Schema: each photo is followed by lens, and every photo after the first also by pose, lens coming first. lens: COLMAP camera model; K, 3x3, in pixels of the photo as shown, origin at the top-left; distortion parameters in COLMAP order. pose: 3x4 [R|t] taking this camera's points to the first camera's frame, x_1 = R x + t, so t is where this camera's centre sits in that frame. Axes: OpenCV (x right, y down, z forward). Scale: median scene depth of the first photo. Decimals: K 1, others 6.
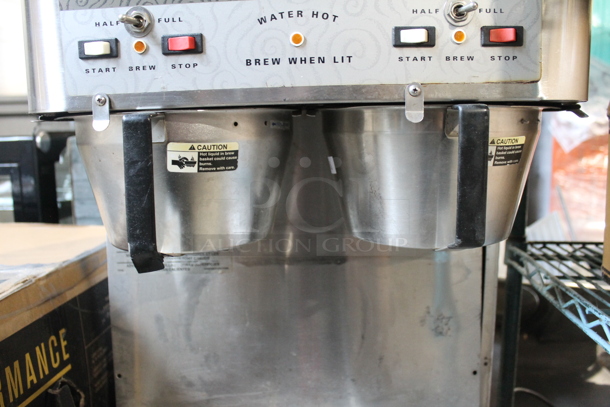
lens RADIAL K [[509.8, 0, 302.9], [0, 509.8, 203.8], [0, 0, 1]] dist [-0.158629, 0.118009]
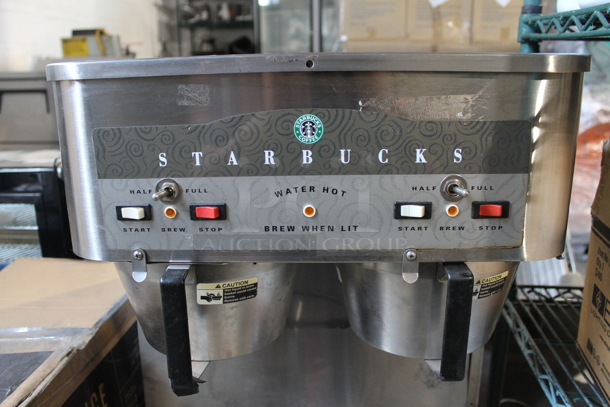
lens RADIAL K [[509.8, 0, 303.2], [0, 509.8, 207.6], [0, 0, 1]] dist [-0.158629, 0.118009]
pose [[0.999946, 0.004527, -0.009383, -0.009825], [-0.003471, 0.993961, 0.109675, -0.301608], [0.009823, -0.109637, 0.993923, -0.094716]]
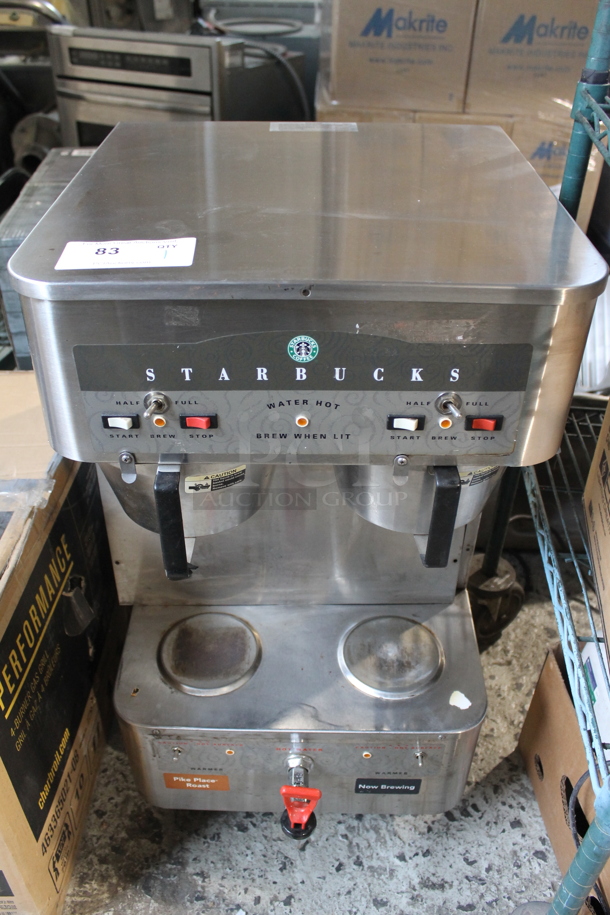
lens RADIAL K [[764.6, 0, 295.5], [0, 764.6, 465.1], [0, 0, 1]] dist [-0.158629, 0.118009]
pose [[0.999465, -0.000747, 0.032713, -0.054179], [-0.015171, 0.875206, 0.483512, -0.699412], [-0.028992, -0.483750, 0.874726, -0.357365]]
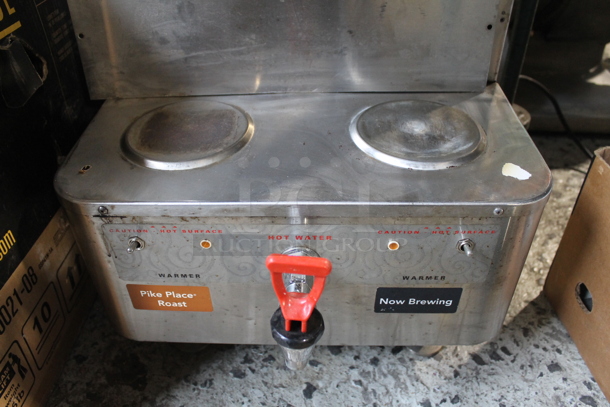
lens RADIAL K [[509.8, 0, 303.5], [0, 509.8, 206.1], [0, 0, 1]] dist [-0.158629, 0.118009]
pose [[0.999754, -0.011536, 0.018957, -0.001166], [0.000382, 0.863076, 0.505074, 0.197064], [-0.022188, -0.504942, 0.862868, 0.108571]]
